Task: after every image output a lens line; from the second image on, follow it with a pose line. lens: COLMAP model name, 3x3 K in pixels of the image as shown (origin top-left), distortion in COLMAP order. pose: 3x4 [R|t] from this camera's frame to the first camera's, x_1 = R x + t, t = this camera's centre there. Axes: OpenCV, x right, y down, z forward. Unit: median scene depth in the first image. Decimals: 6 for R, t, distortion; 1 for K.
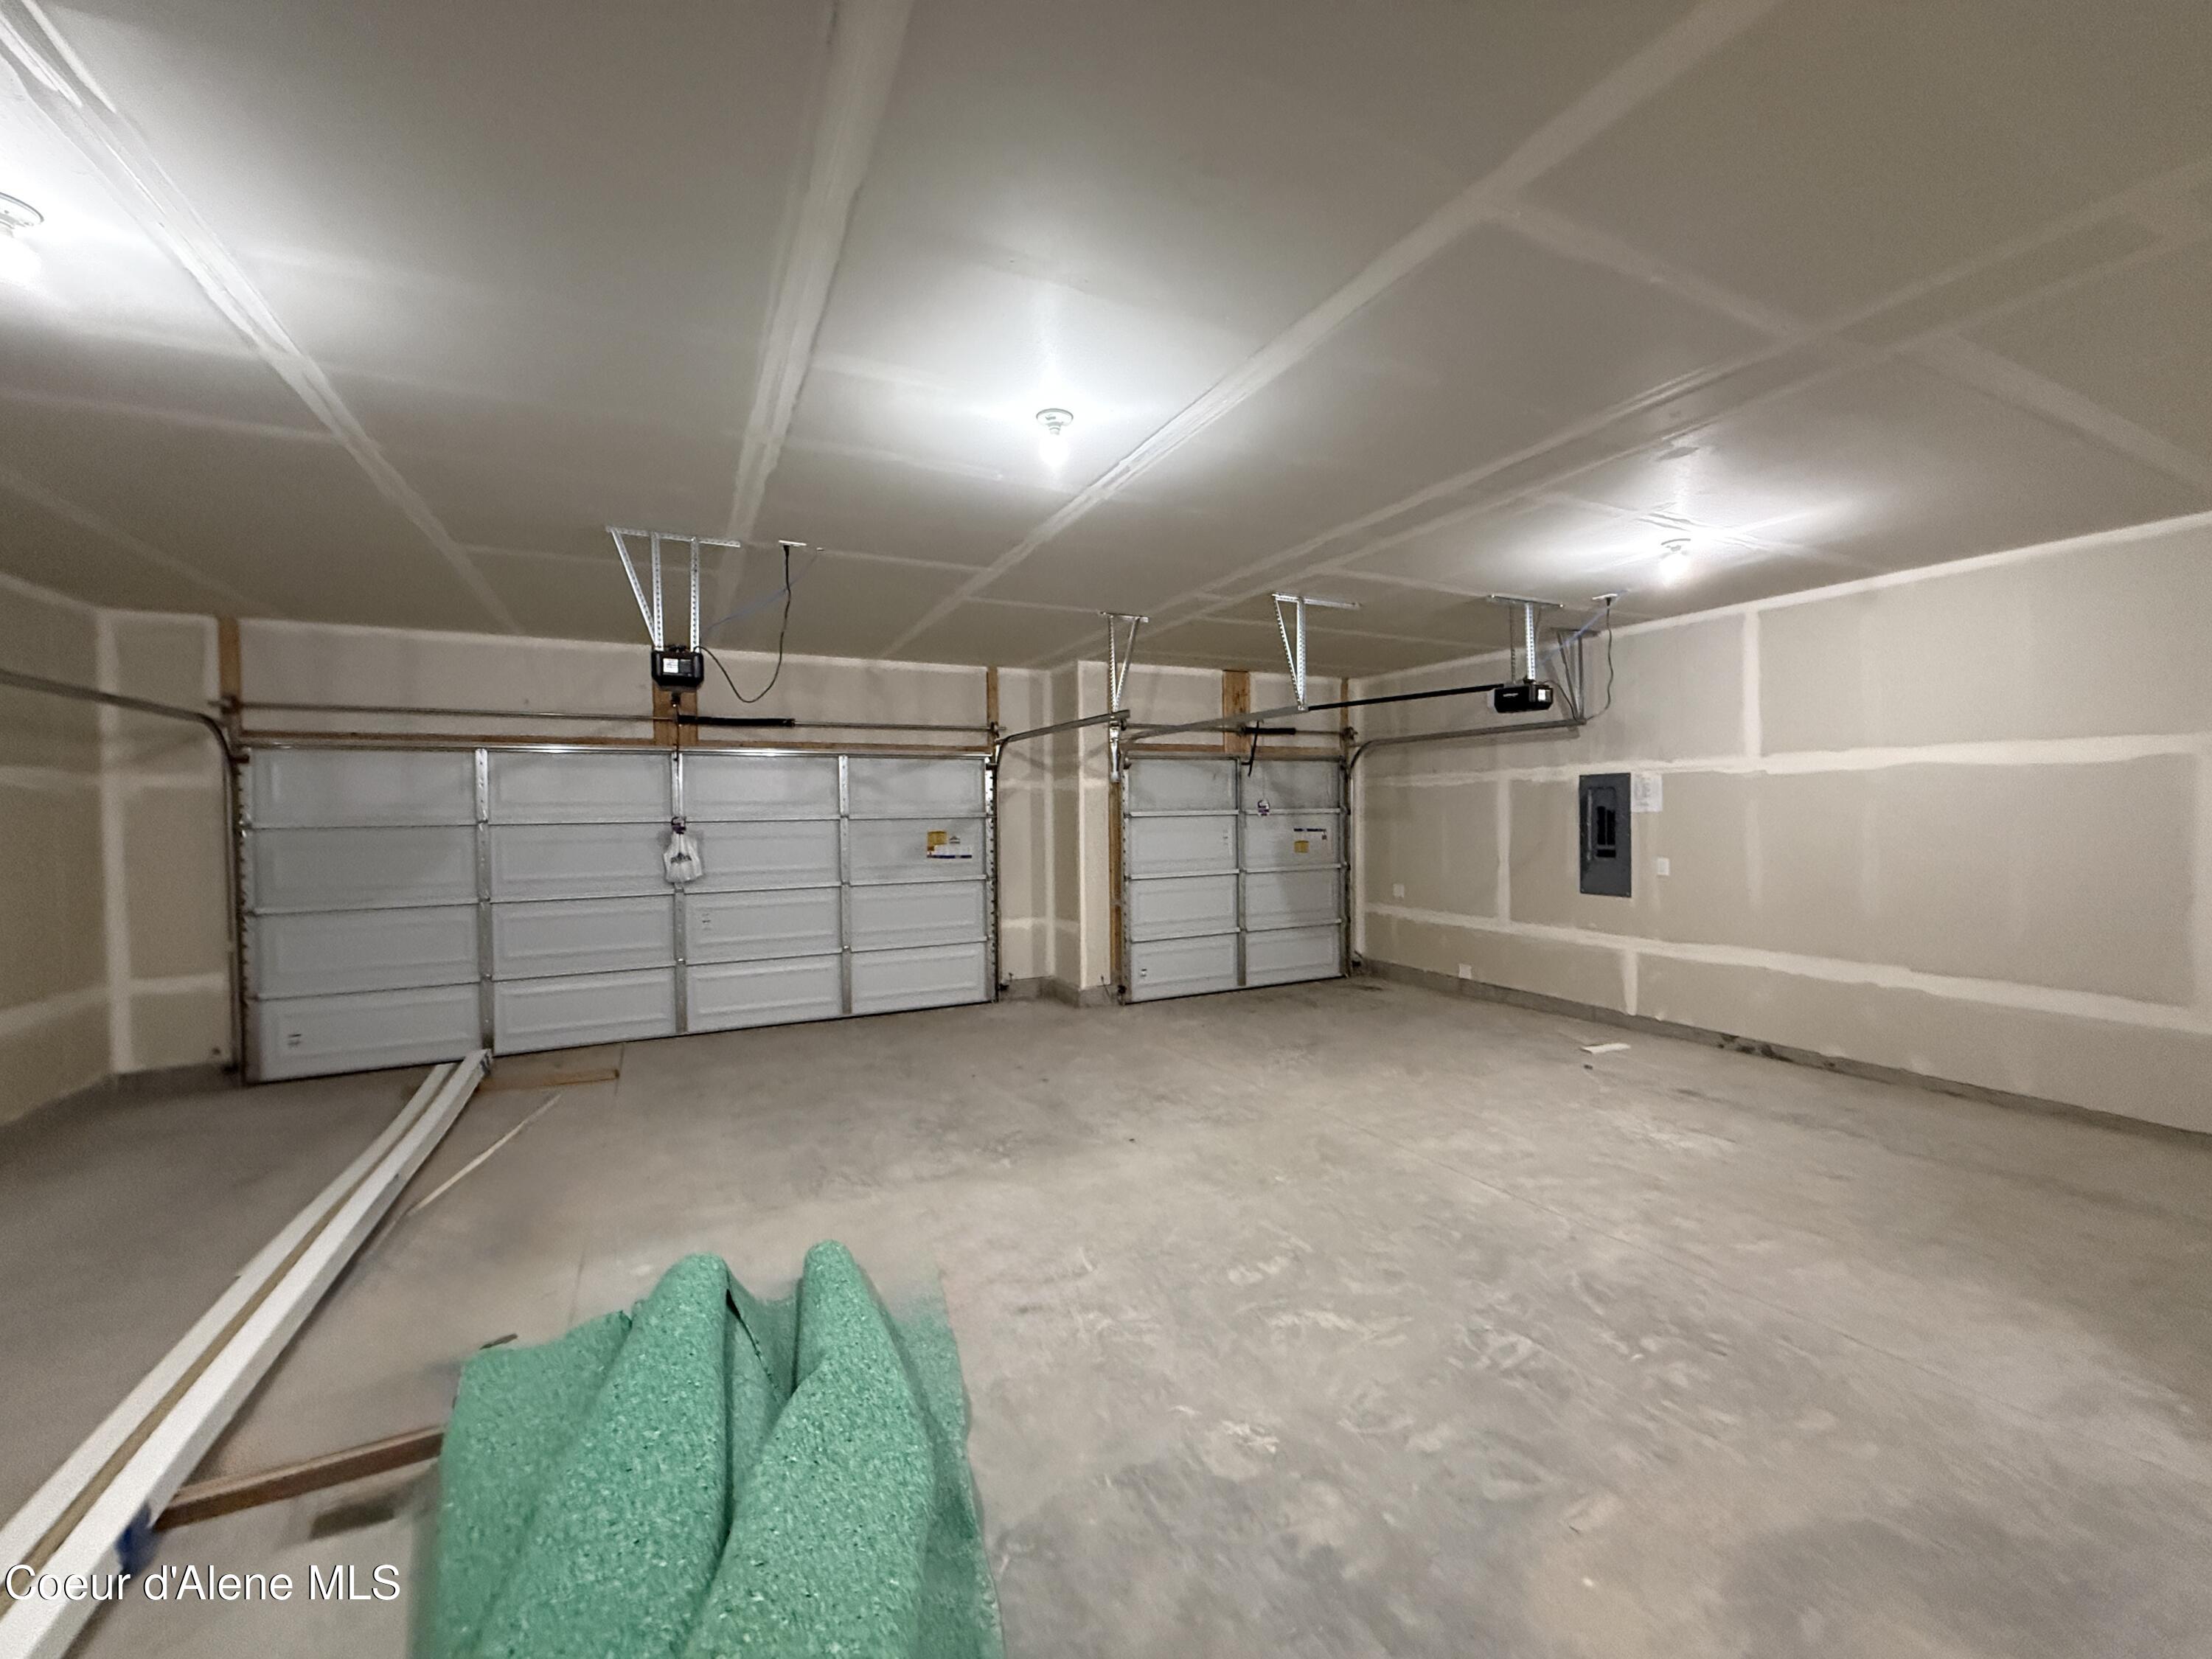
lens RADIAL K [[873.7, 0, 1100.5], [0, 873.7, 830.0], [0, 0, 1]] dist [-0.000314, -0.000378]
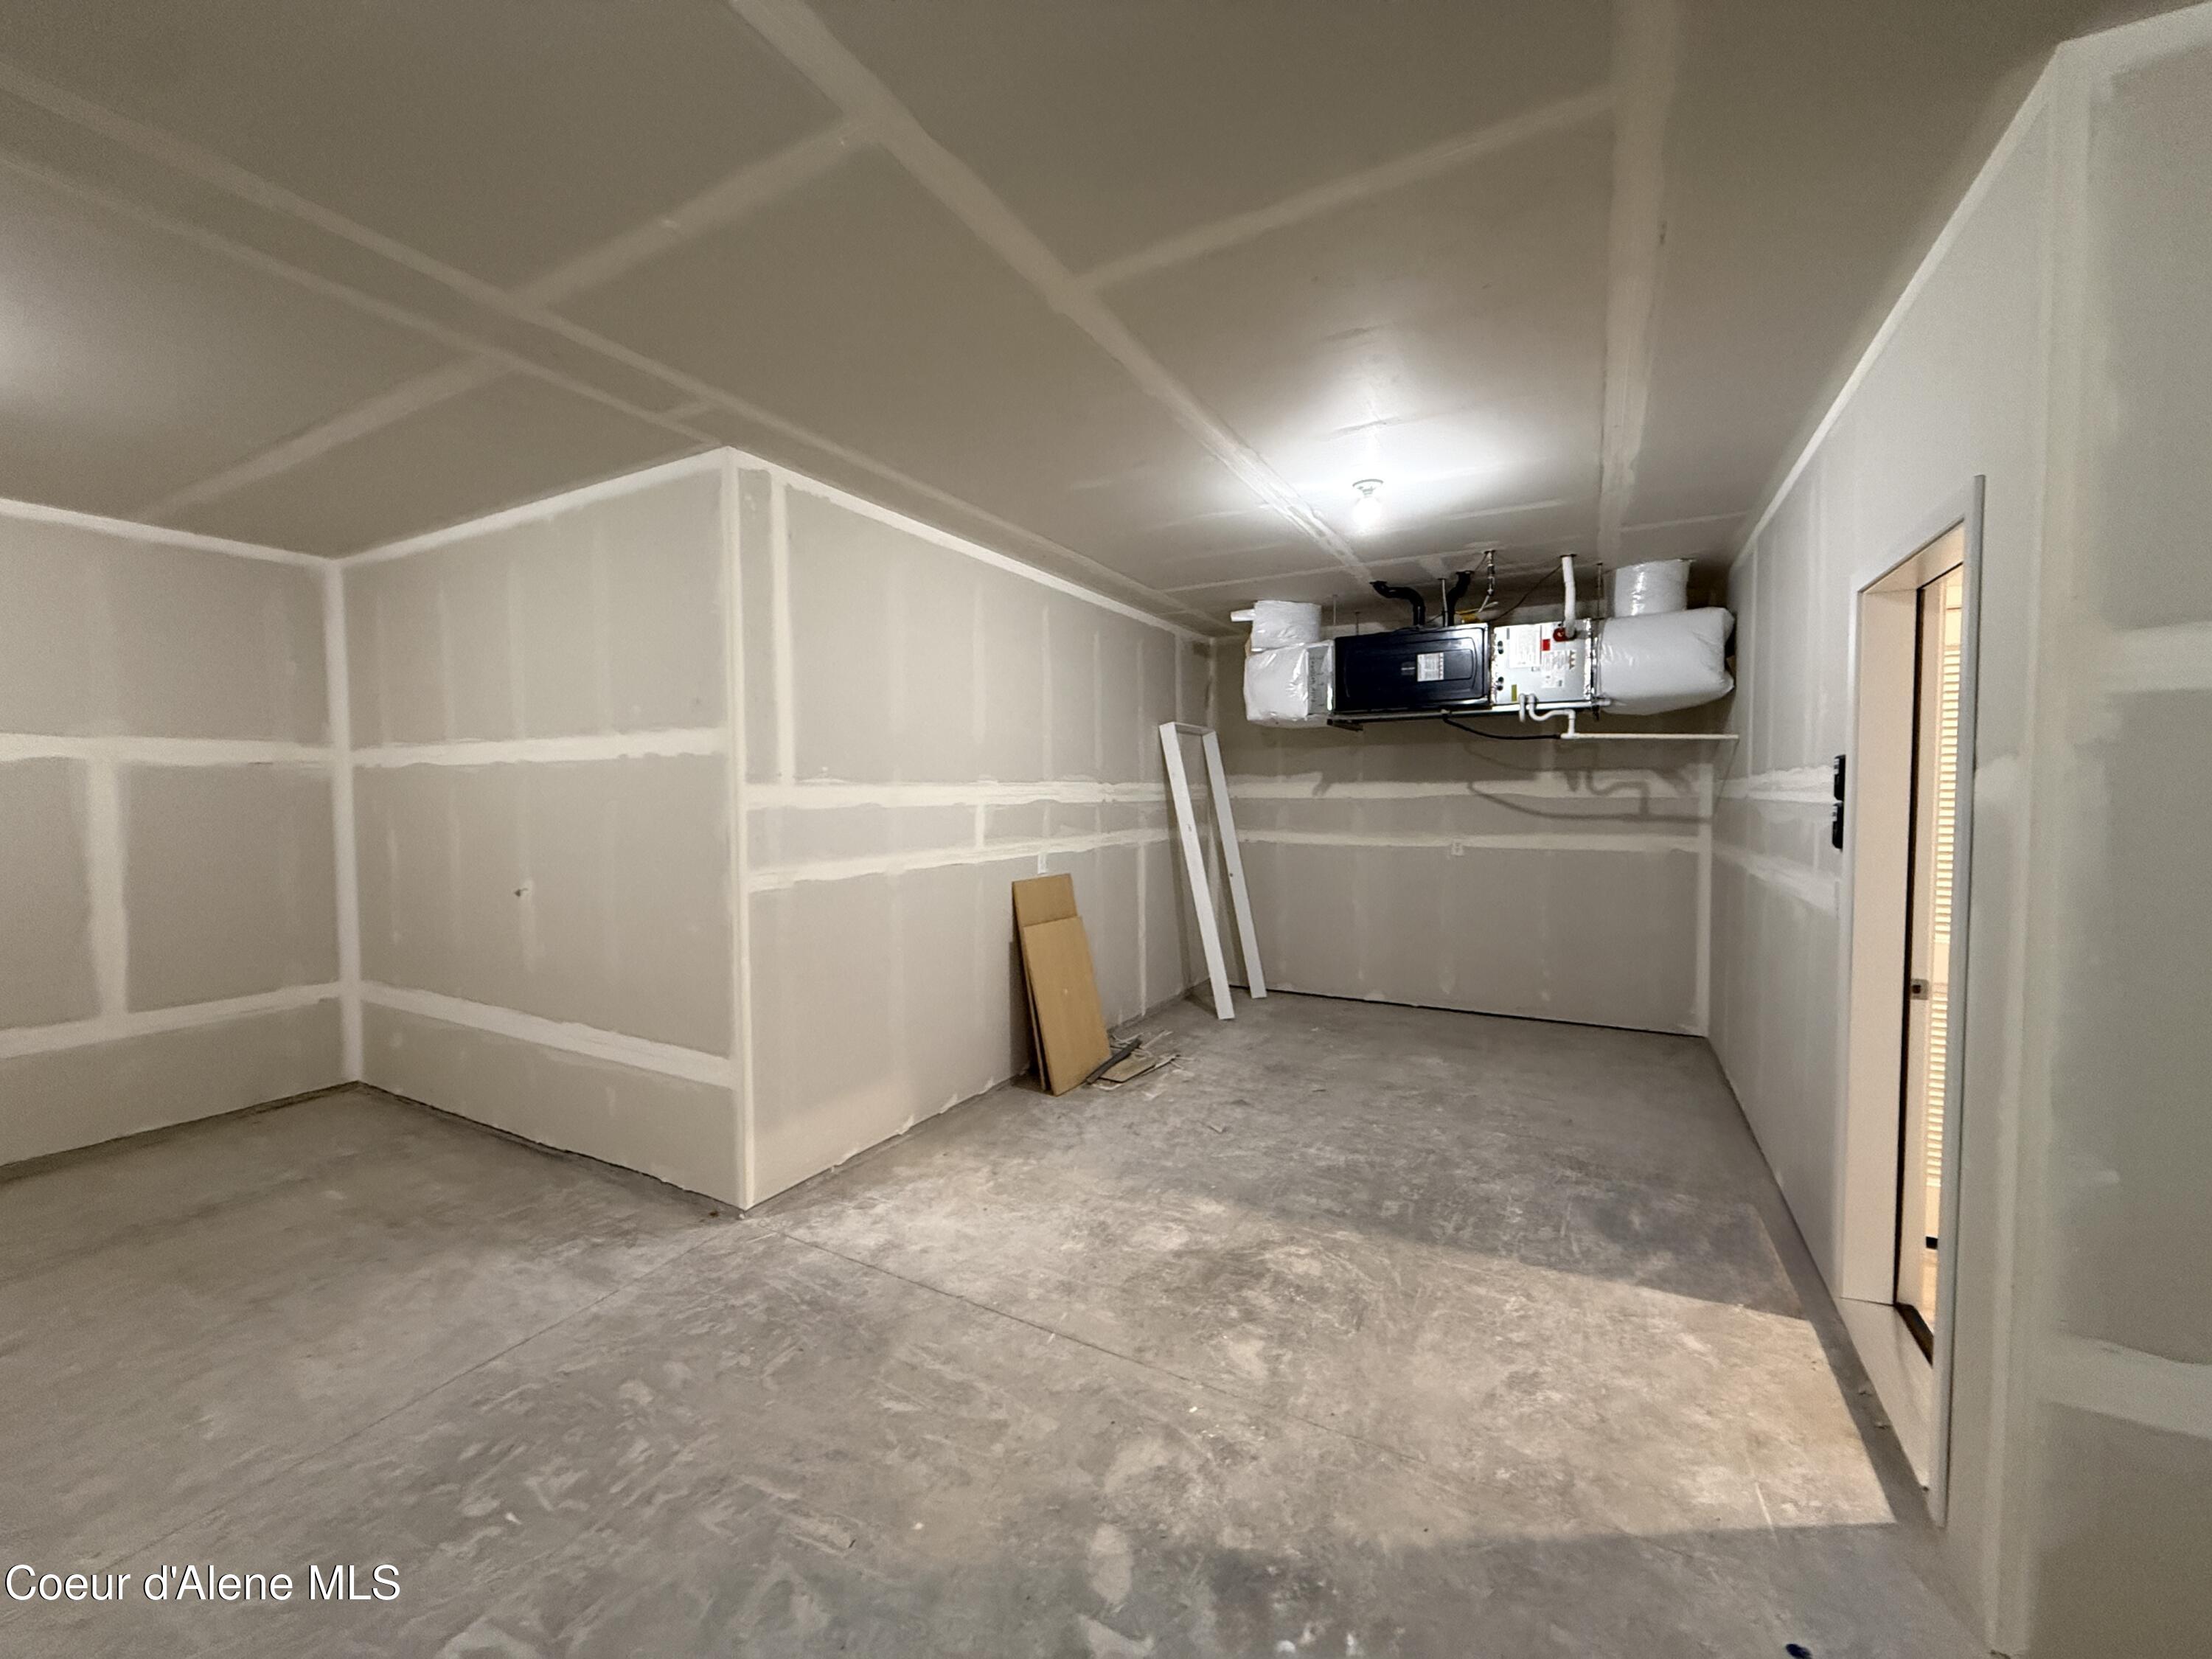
lens RADIAL K [[873.7, 0, 1100.5], [0, 873.7, 830.0], [0, 0, 1]] dist [-0.000314, -0.000378]
pose [[-0.567623, -0.017305, 0.823107, -0.324989], [0.034469, 0.998403, 0.044761, -0.022287], [-0.822567, 0.053779, -0.566120, 1.034444]]
